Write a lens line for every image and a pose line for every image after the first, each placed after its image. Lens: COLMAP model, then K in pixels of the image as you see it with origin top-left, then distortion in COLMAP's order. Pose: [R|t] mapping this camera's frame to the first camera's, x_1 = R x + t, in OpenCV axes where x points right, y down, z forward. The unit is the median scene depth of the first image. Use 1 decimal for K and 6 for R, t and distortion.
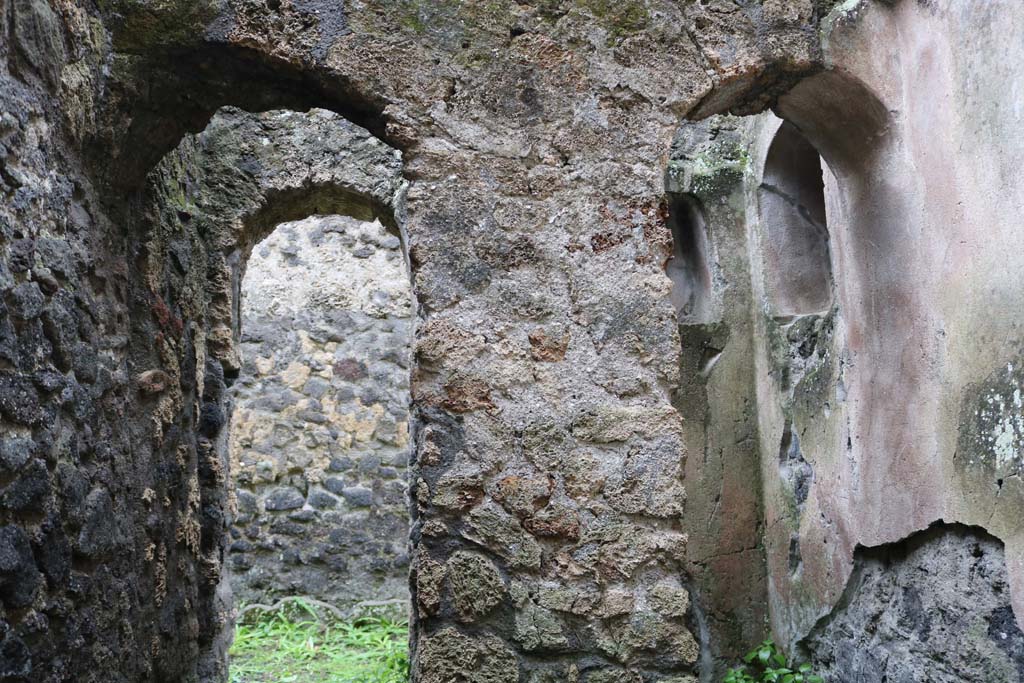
lens RADIAL K [[843.5, 0, 512.6], [0, 843.5, 344.6], [0, 0, 1]] dist [-0.147838, 0.117091]
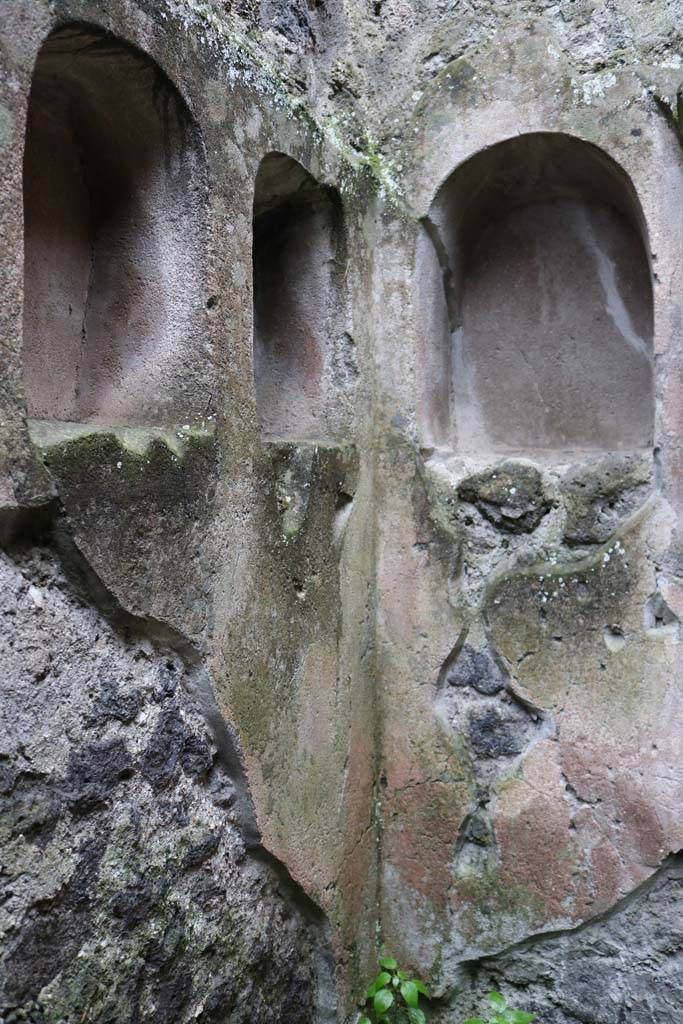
lens RADIAL K [[843.5, 0, 345.3], [0, 843.5, 513.6], [0, 0, 1]] dist [-0.147838, 0.117091]
pose [[0.506963, -0.005631, 0.861950, -0.355993], [-0.165181, 0.980811, 0.103560, -0.060639], [-0.845993, -0.194879, 0.496305, 1.094833]]
